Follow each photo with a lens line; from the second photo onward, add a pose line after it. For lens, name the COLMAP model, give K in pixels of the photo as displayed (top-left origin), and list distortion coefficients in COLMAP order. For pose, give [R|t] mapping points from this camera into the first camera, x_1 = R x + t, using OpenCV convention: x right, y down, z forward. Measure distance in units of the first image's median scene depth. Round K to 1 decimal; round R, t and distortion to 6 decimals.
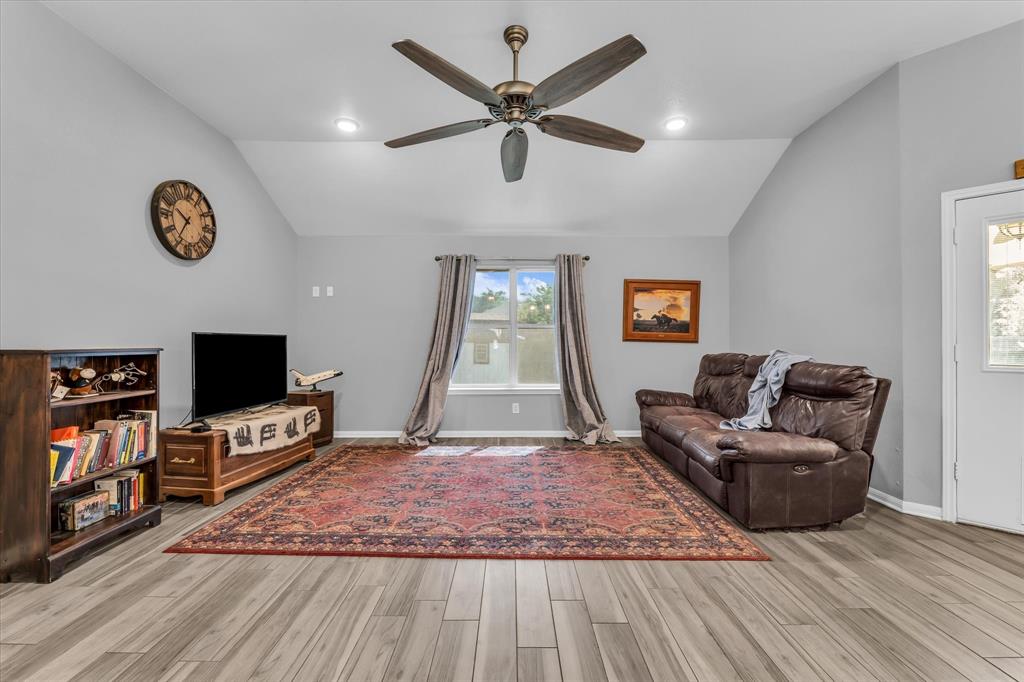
lens RADIAL K [[423.2, 0, 512.2], [0, 423.2, 341.4], [0, 0, 1]] dist [-0.011949, -0.000510]
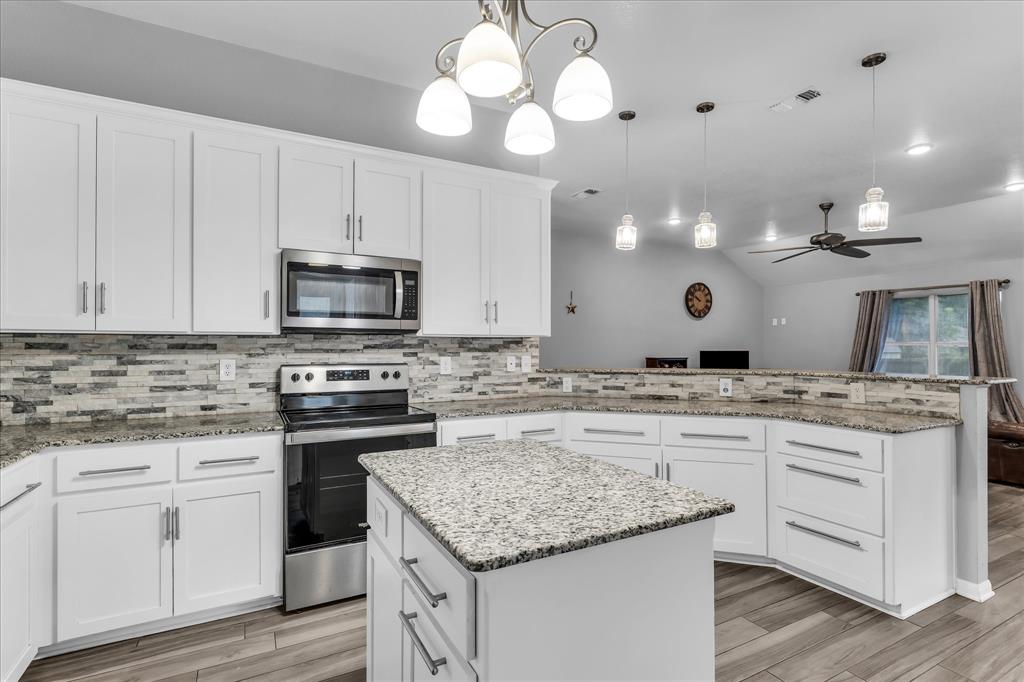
lens RADIAL K [[495.7, 0, 510.6], [0, 495.7, 344.4], [0, 0, 1]] dist [-0.000672, -0.000470]
pose [[0.467532, -0.002245, -0.883973, 1.281659], [-0.000655, 0.999996, -0.002886, -0.053223], [0.883976, 0.001928, 0.467528, -1.318975]]
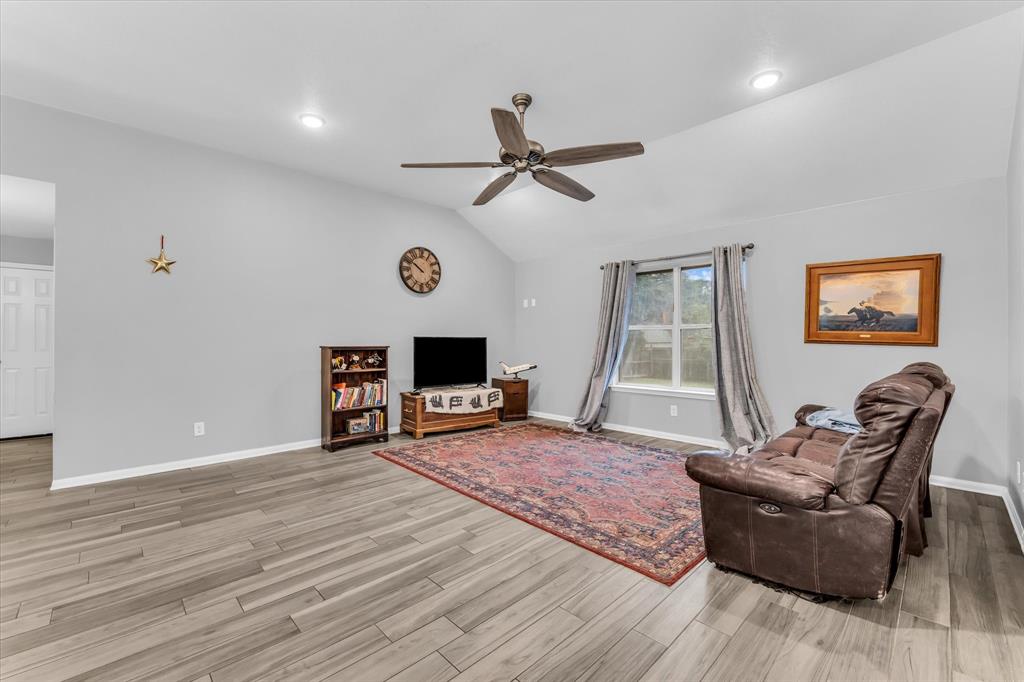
lens RADIAL K [[423.2, 0, 507.9], [0, 423.2, 342.1], [0, 0, 1]] dist [-0.011949, -0.000510]
pose [[0.696016, 0.005680, -0.718004, 0.814779], [-0.000004, 0.999969, 0.007907, -0.015224], [0.718026, -0.005501, 0.695994, 0.084469]]
